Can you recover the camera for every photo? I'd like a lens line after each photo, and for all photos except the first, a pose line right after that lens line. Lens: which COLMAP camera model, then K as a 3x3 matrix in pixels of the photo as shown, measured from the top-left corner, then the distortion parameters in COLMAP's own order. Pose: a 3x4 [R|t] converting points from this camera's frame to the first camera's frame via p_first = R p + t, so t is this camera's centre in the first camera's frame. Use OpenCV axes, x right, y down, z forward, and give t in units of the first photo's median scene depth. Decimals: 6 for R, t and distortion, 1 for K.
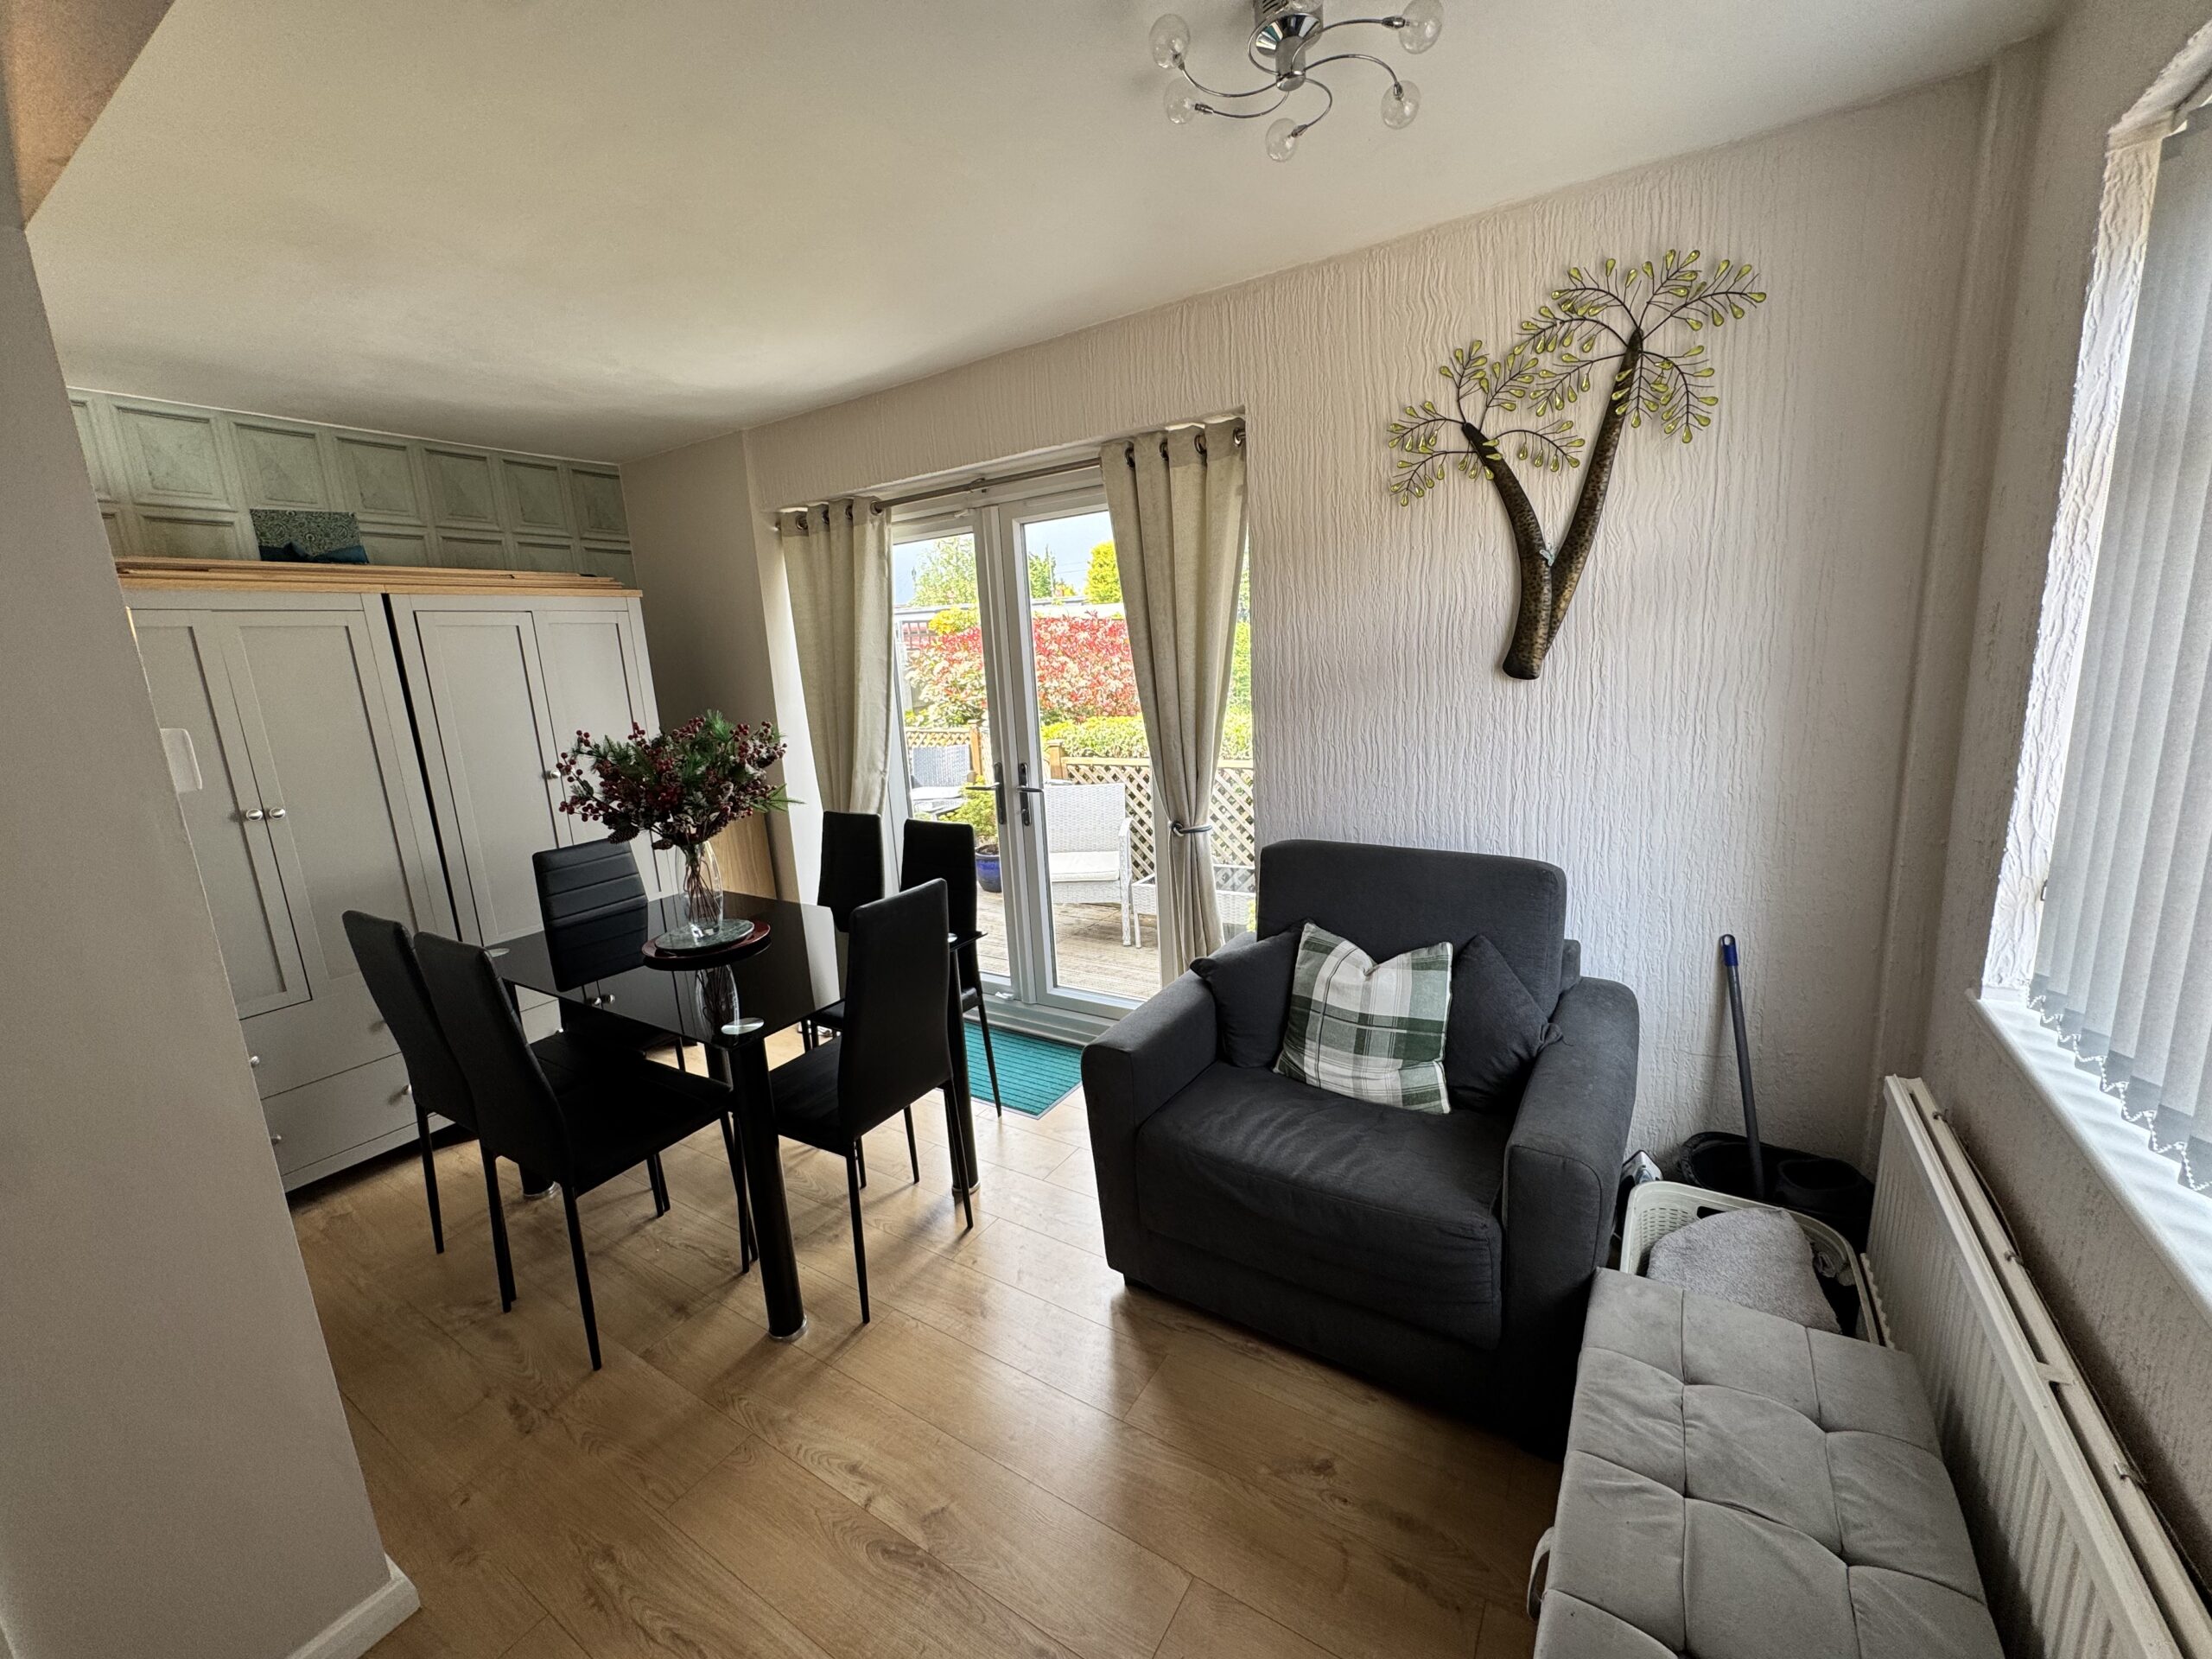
lens RADIAL K [[884.4, 0, 1102.8], [0, 884.4, 838.9], [0, 0, 1]] dist [-0.002720, -0.000034]
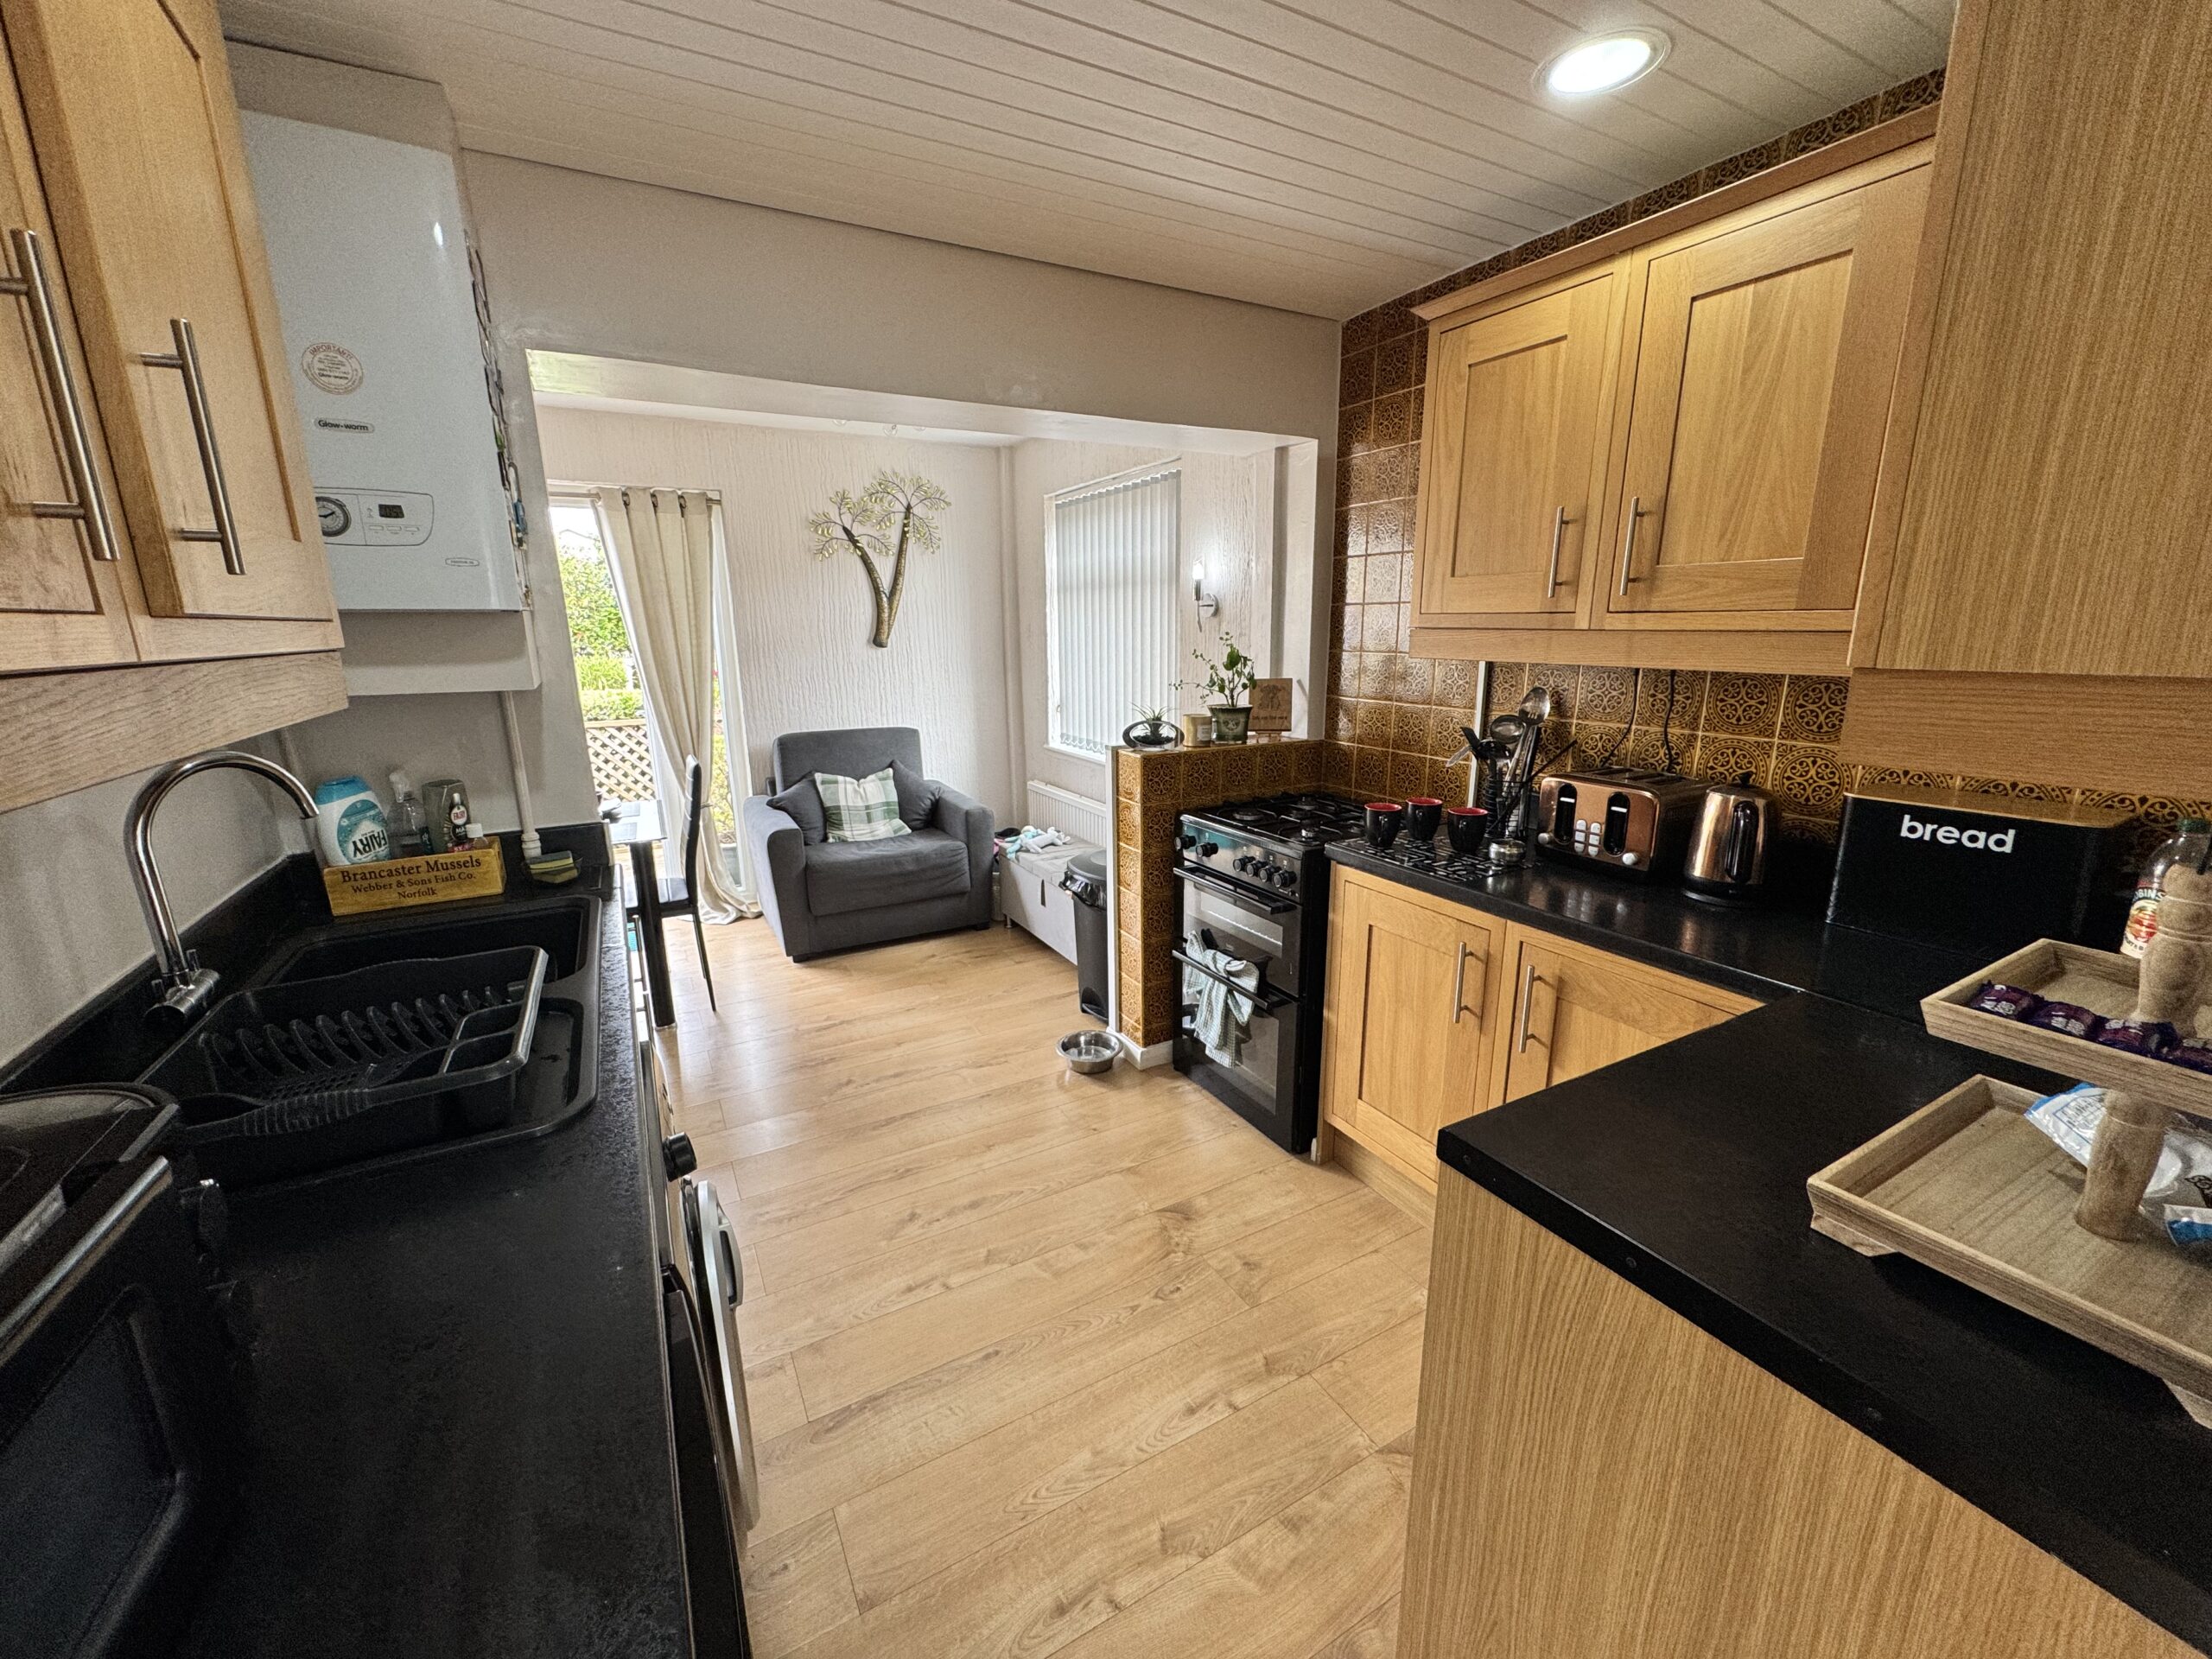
lens RADIAL K [[884.4, 0, 1102.7], [0, 884.4, 829.4], [0, 0, 1]] dist [-0.002720, -0.000034]
pose [[0.470613, -0.155069, 0.868606, -1.282808], [0.165468, 0.982480, 0.085747, 0.168922], [-0.866685, 0.103373, 0.488027, -0.511567]]
